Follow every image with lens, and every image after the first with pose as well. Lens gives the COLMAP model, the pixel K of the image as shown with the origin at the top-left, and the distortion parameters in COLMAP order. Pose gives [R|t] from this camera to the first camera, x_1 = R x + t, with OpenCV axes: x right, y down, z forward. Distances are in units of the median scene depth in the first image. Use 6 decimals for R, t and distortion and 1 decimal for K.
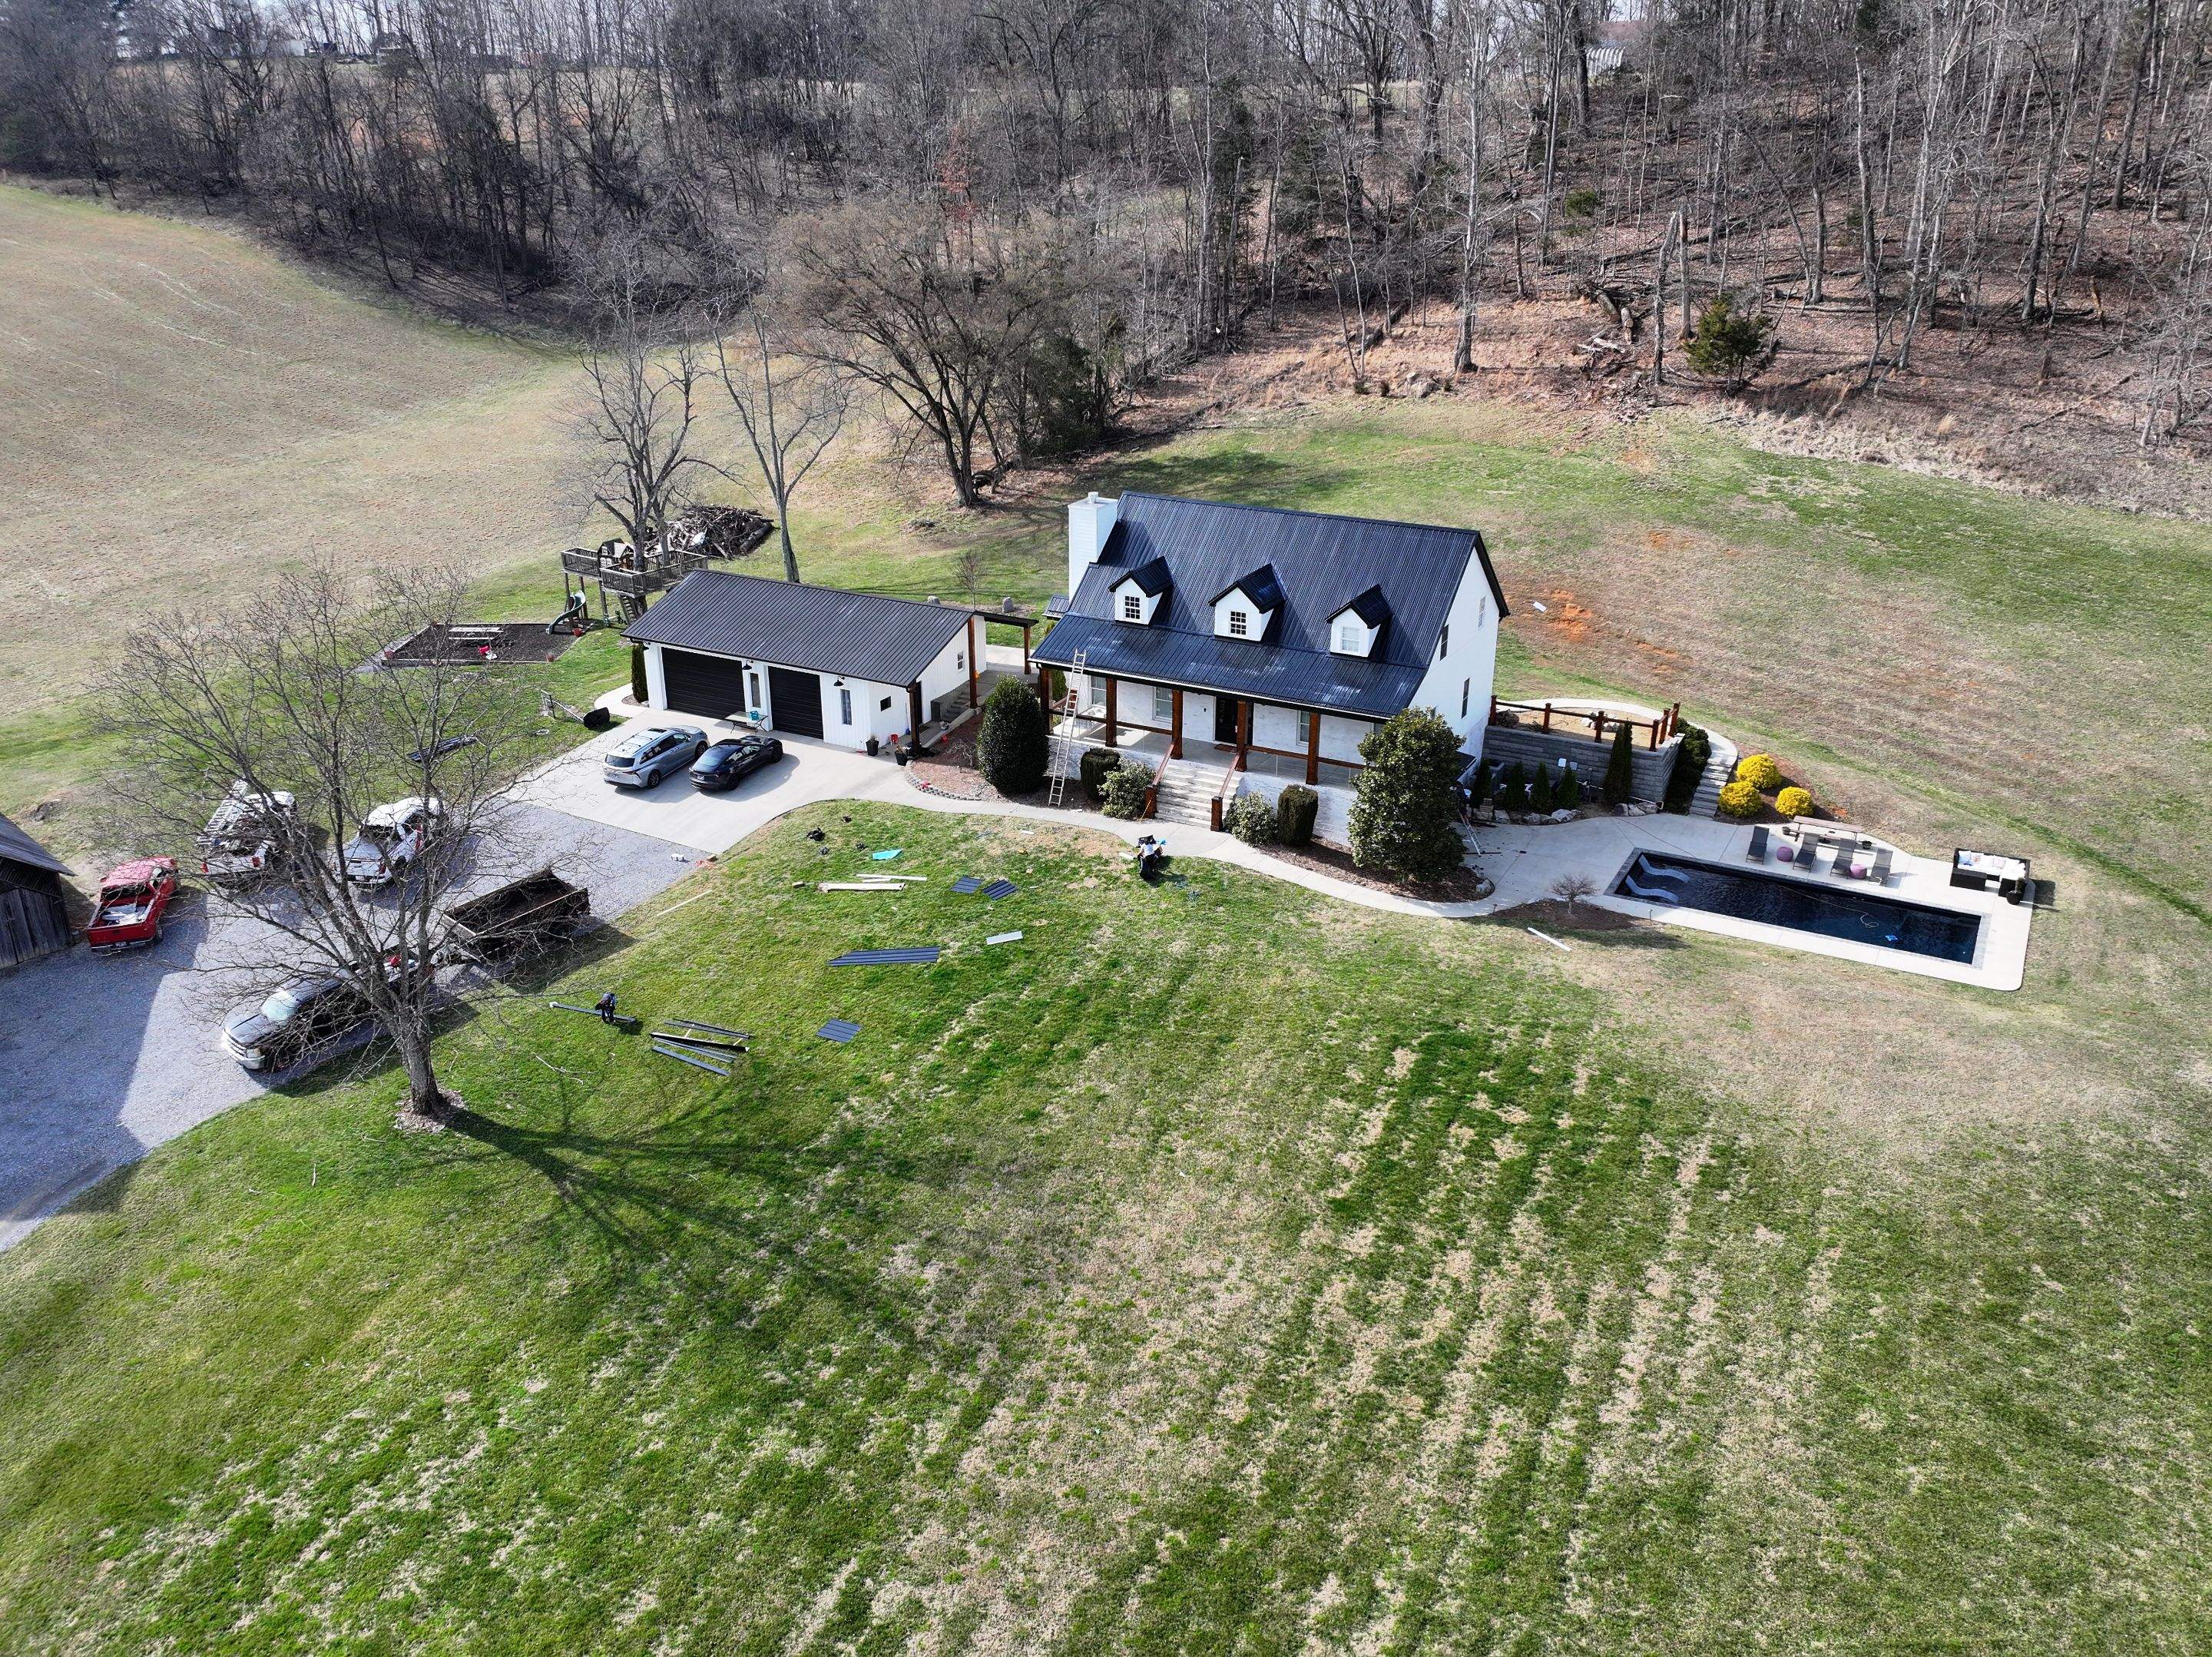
lens RADIAL K [[1756.2, 0, 1106.0], [0, 1756.2, 828.5], [0, 0, 1]] dist [0.001955, -0.004462]
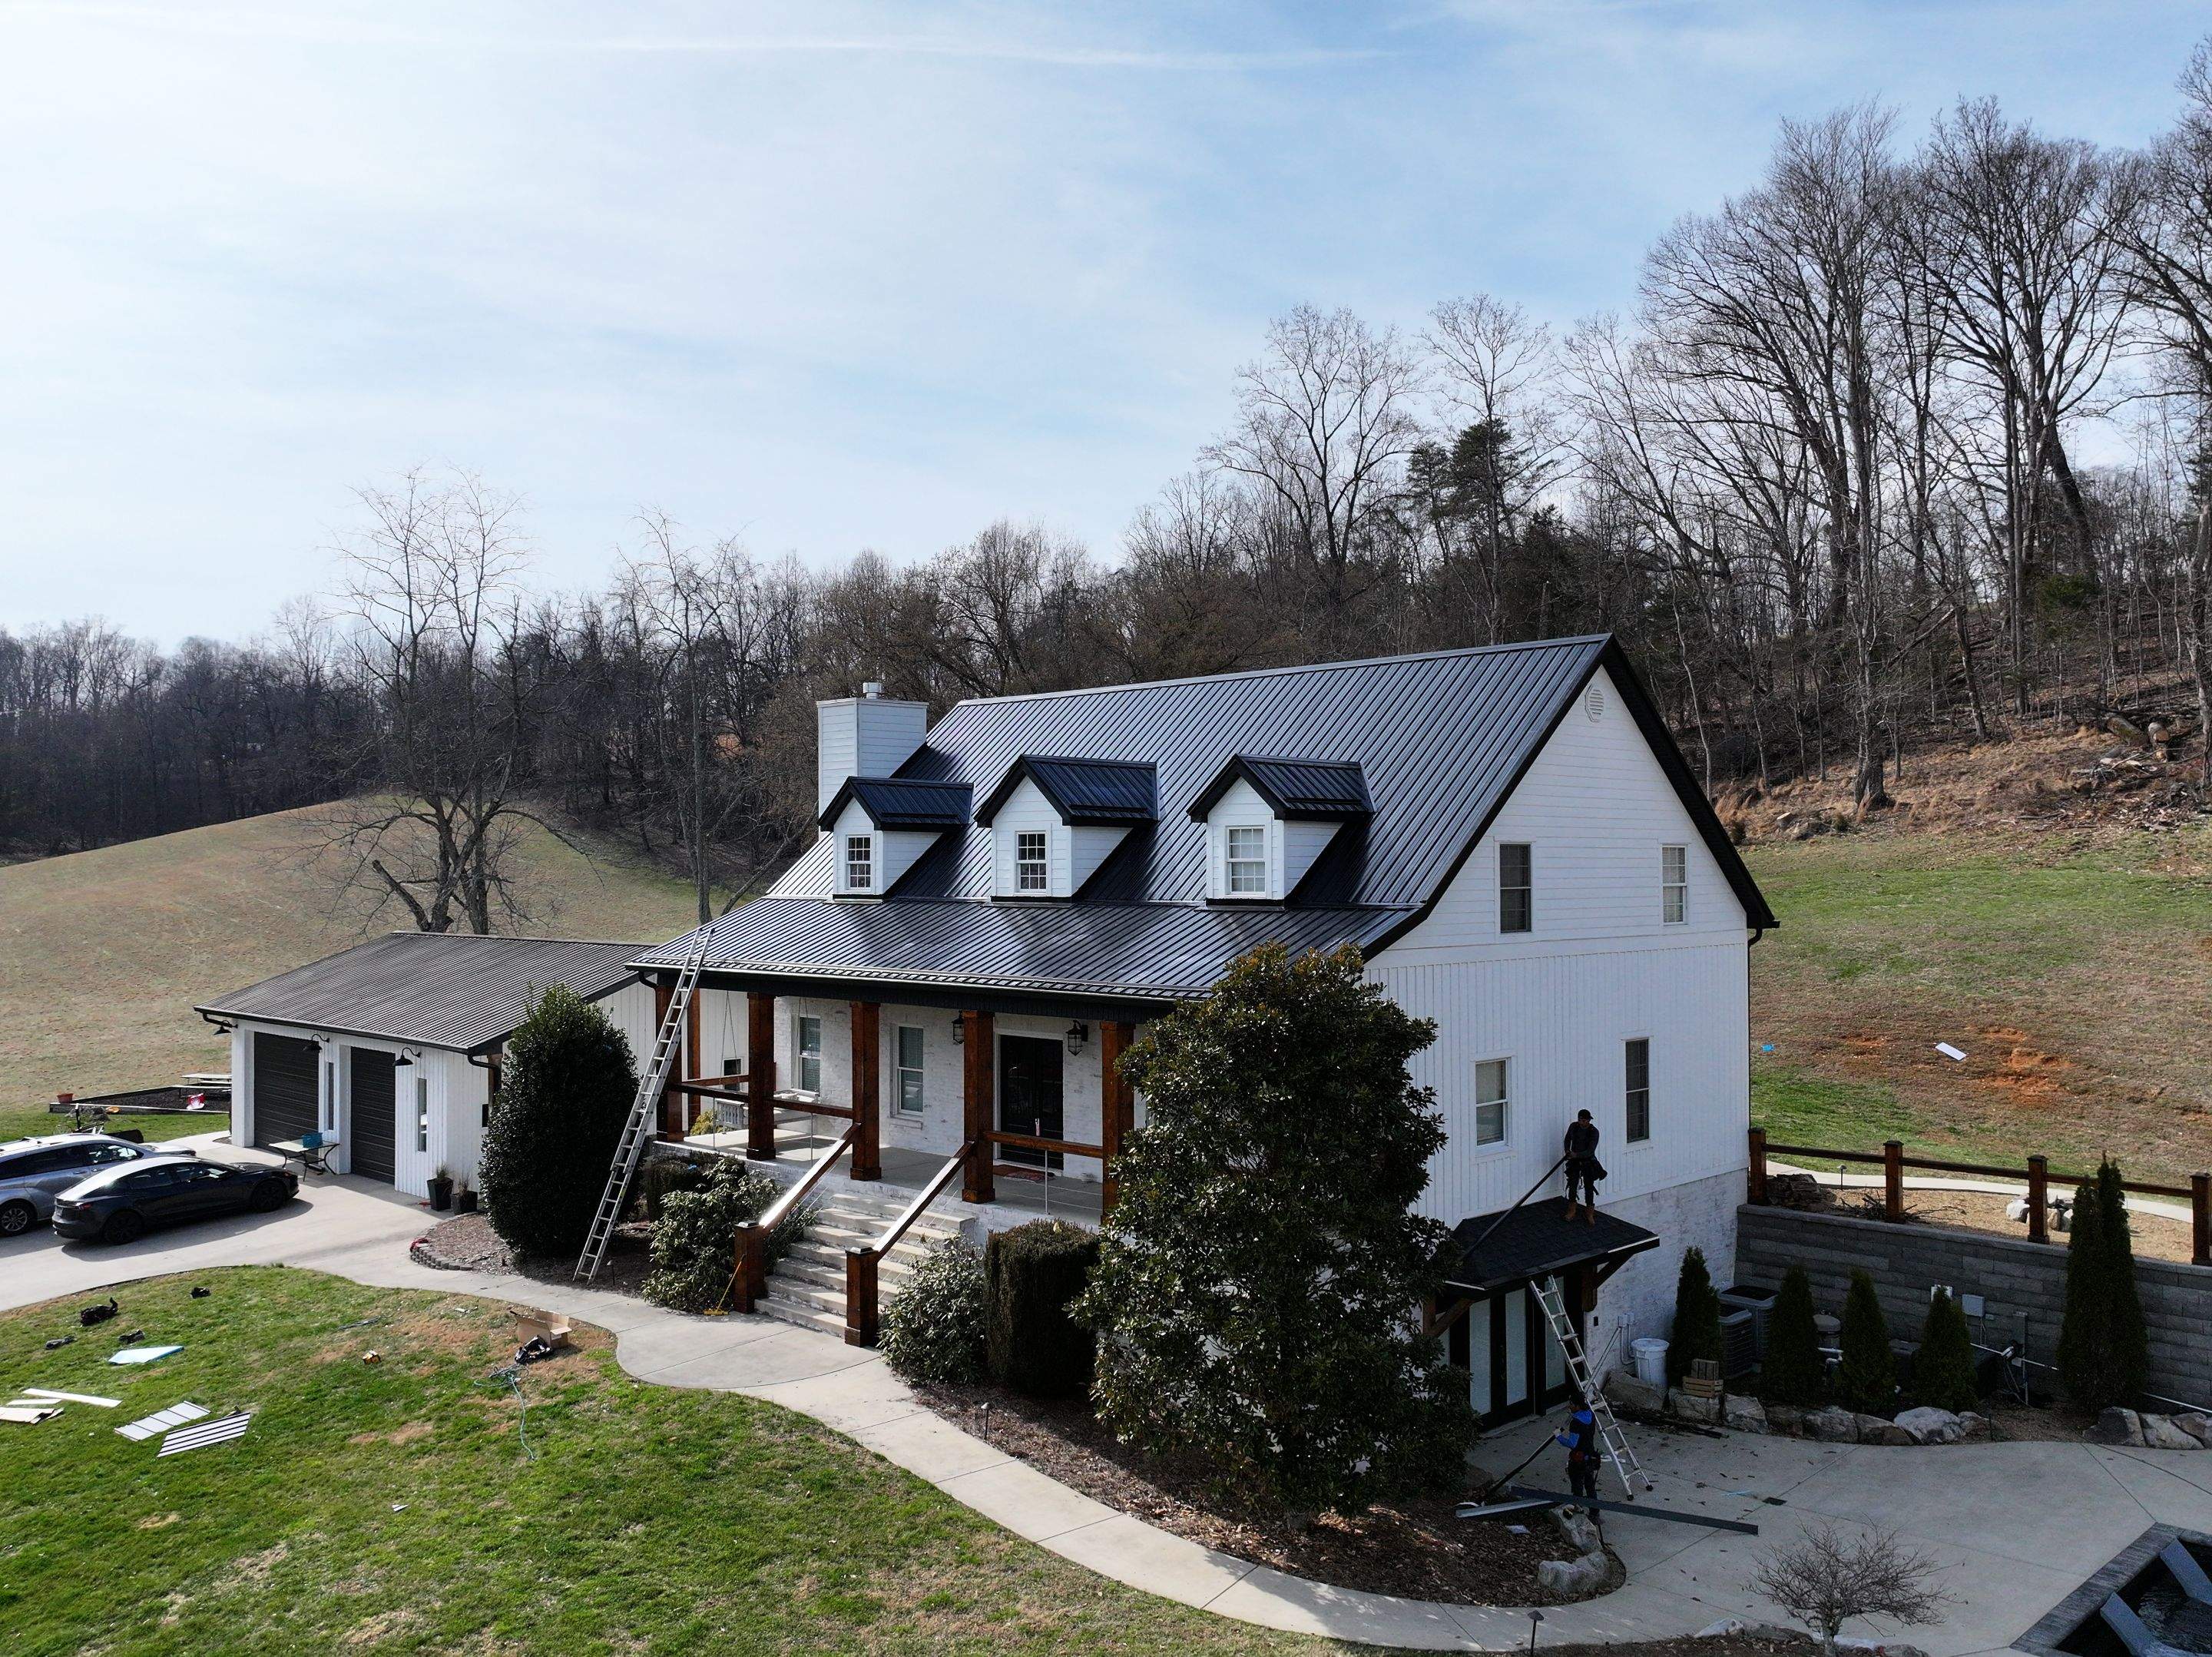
lens RADIAL K [[1820.6, 0, 1106.0], [0, 1820.6, 828.5], [0, 0, 1]] dist [-0.000105, -0.002841]
pose [[0.958082, -0.012285, -0.286231, 0.193748], [-0.104054, 0.915935, -0.387604, 0.038822], [0.266931, 0.401139, 0.876262, 0.550474]]
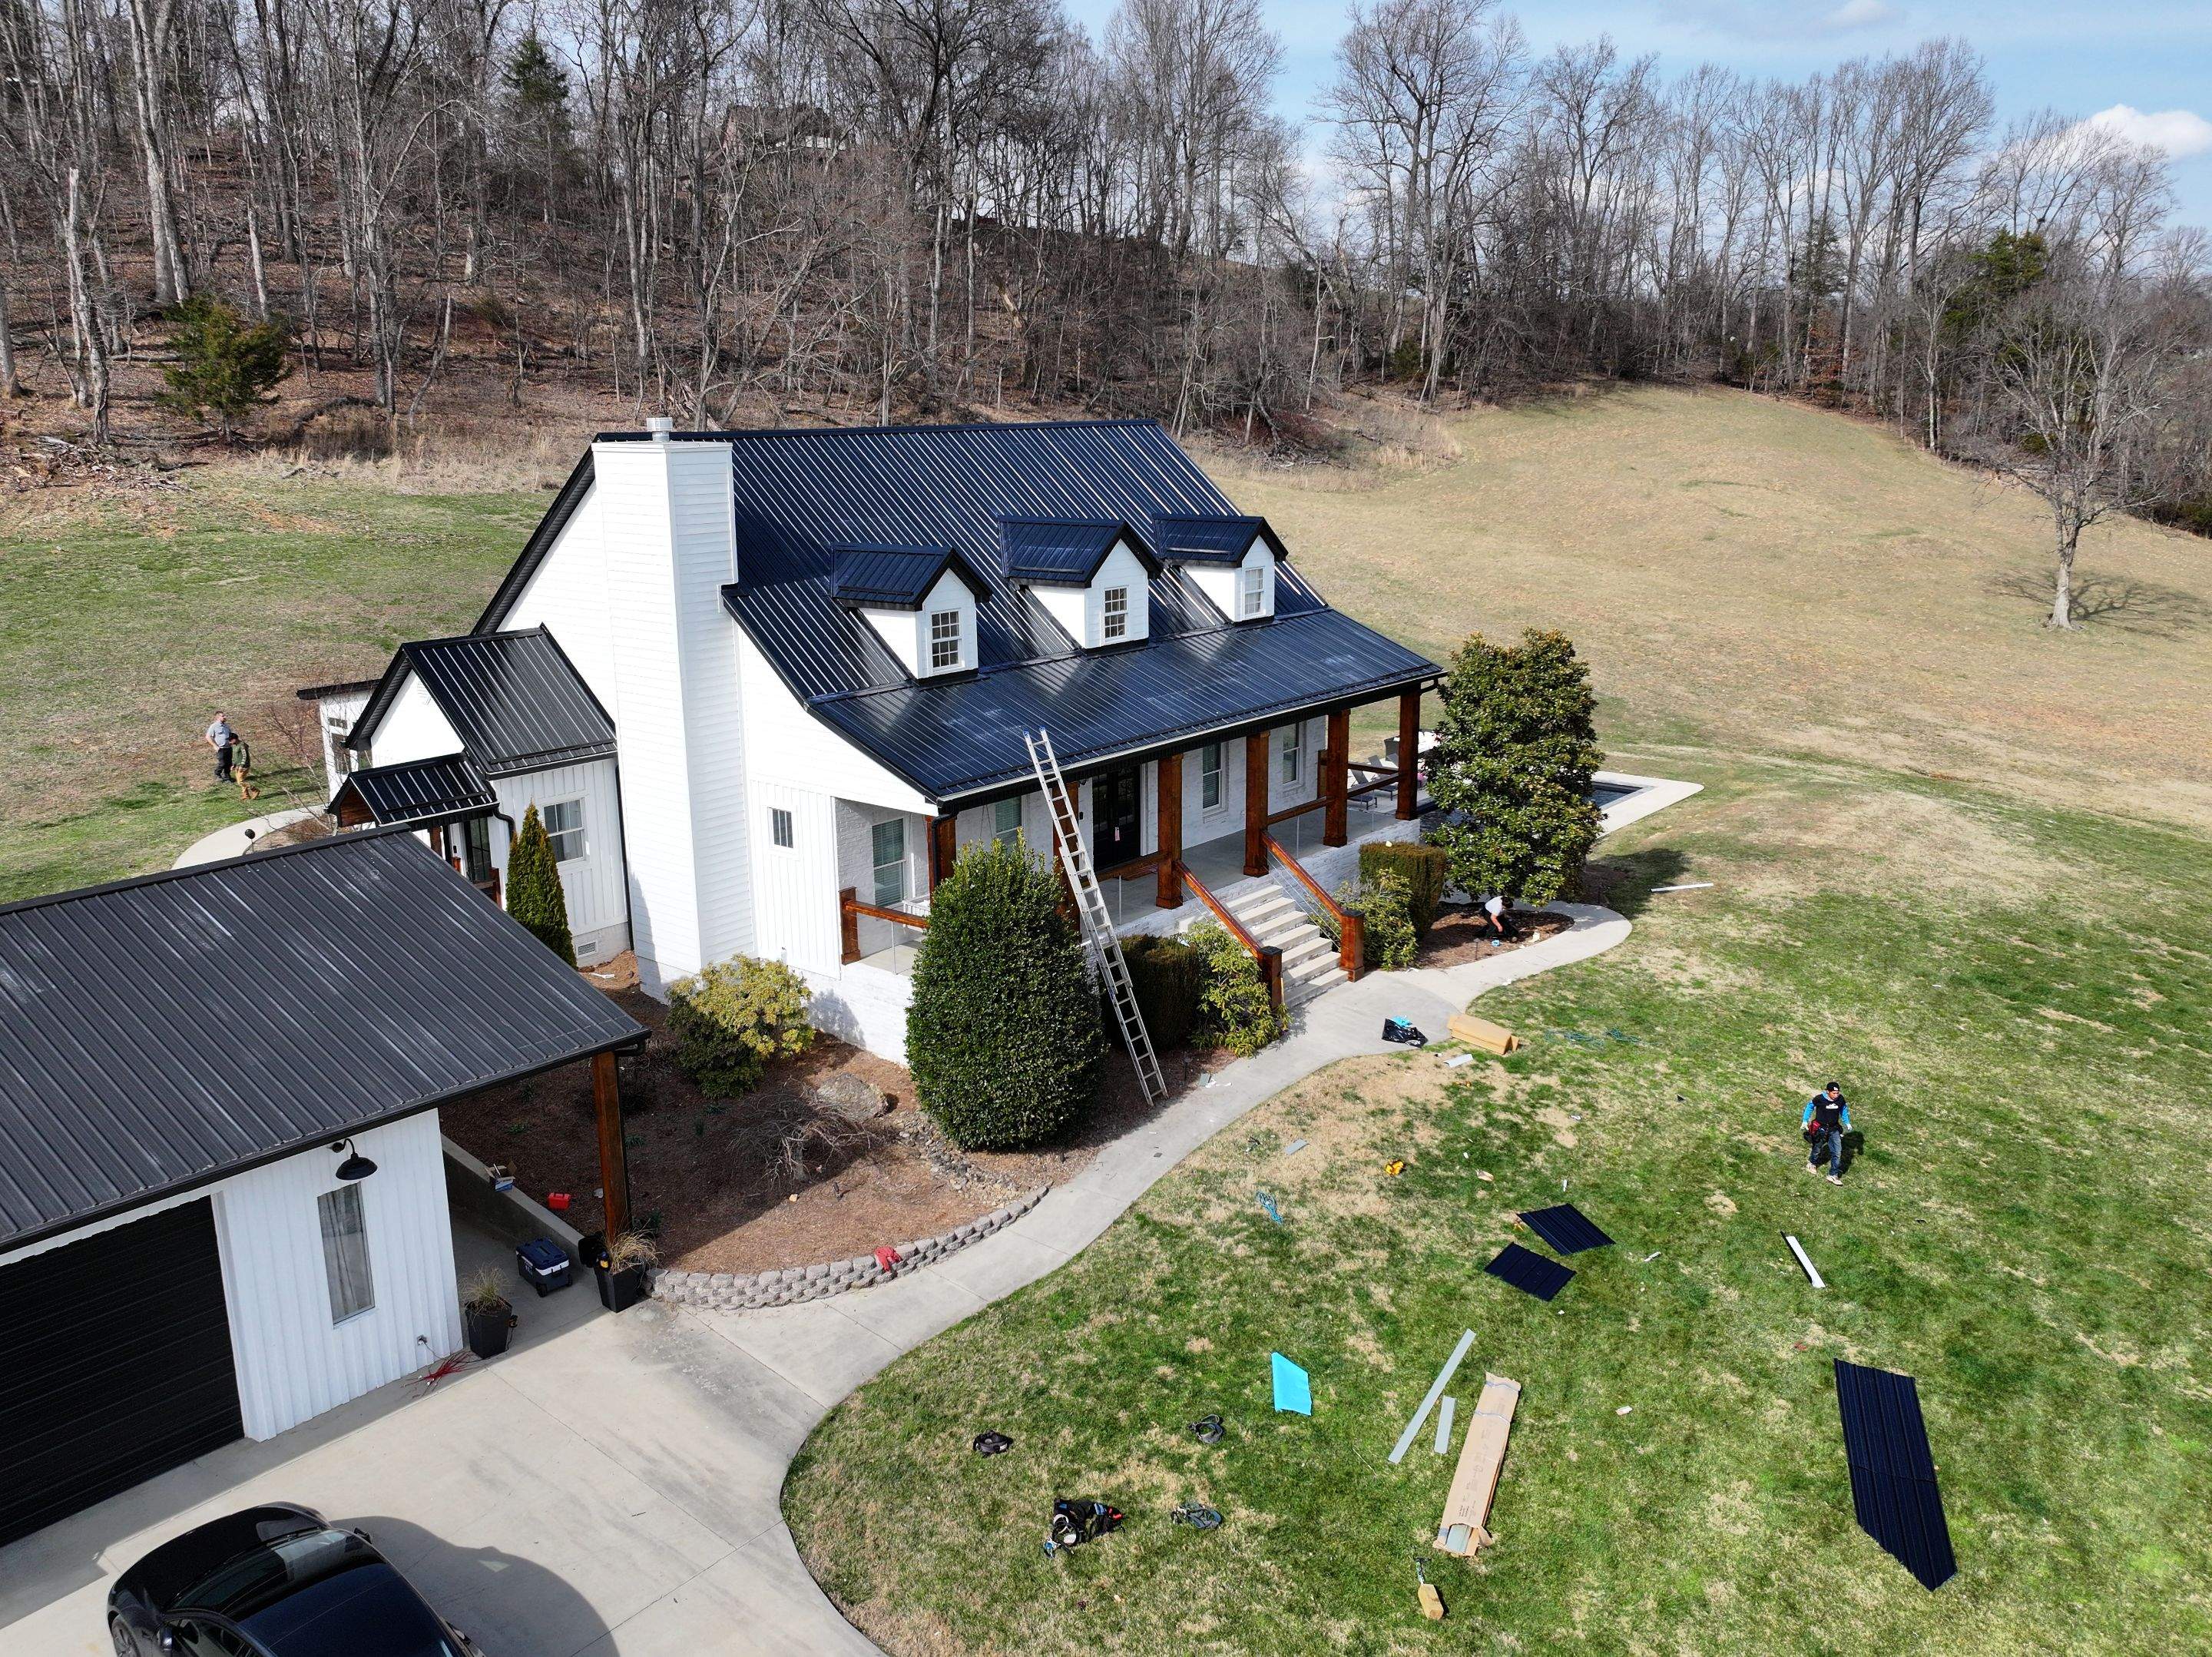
lens RADIAL K [[1756.2, 0, 1106.0], [0, 1756.2, 828.5], [0, 0, 1]] dist [0.001955, -0.004462]
pose [[0.183921, -0.238240, 0.953632, -0.362491], [0.385621, 0.909893, 0.152940, -0.123033], [-0.904140, 0.339612, 0.259219, 0.797662]]
